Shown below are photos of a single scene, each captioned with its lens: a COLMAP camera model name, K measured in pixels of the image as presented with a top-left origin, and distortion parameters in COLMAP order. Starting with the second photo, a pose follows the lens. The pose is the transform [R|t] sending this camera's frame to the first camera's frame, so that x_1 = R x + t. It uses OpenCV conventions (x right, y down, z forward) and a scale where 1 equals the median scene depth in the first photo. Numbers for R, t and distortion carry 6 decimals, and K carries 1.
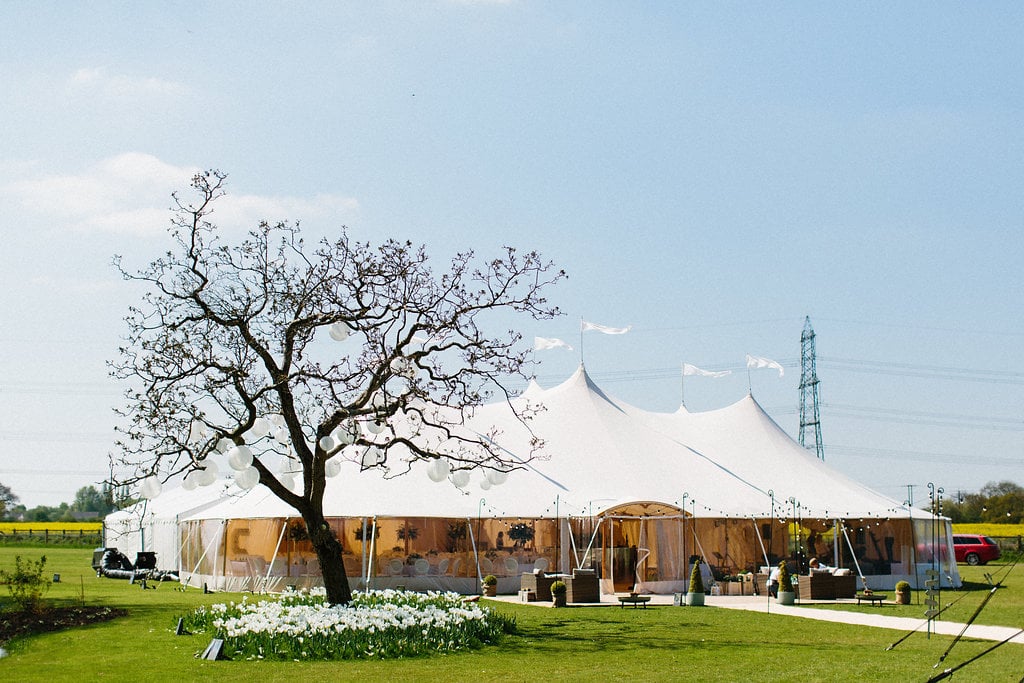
lens RADIAL K [[1588.2, 0, 512.0], [0, 1588.2, 341.5], [0, 0, 1]] dist [0.018137, -0.037299]
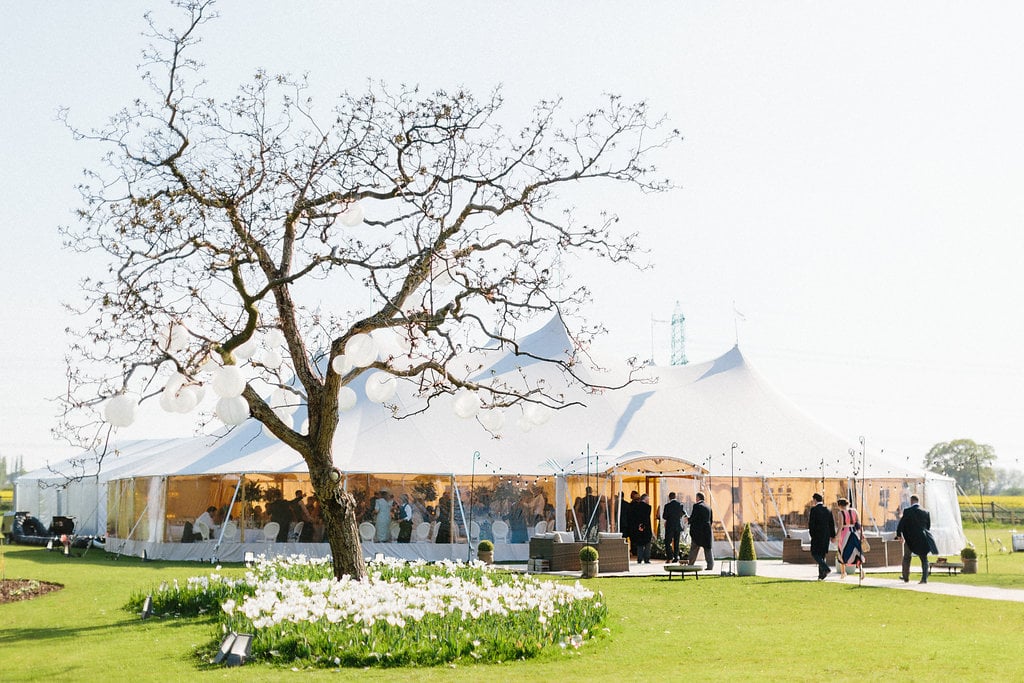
lens RADIAL K [[1506.9, 0, 512.0], [0, 1506.9, 341.5], [0, 0, 1]] dist [-0.023917, 0.588300]
pose [[0.997366, 0.010572, 0.071754, -0.090682], [-0.011550, 0.999846, 0.013222, 0.043982], [-0.071603, -0.014016, 0.997335, 0.285145]]
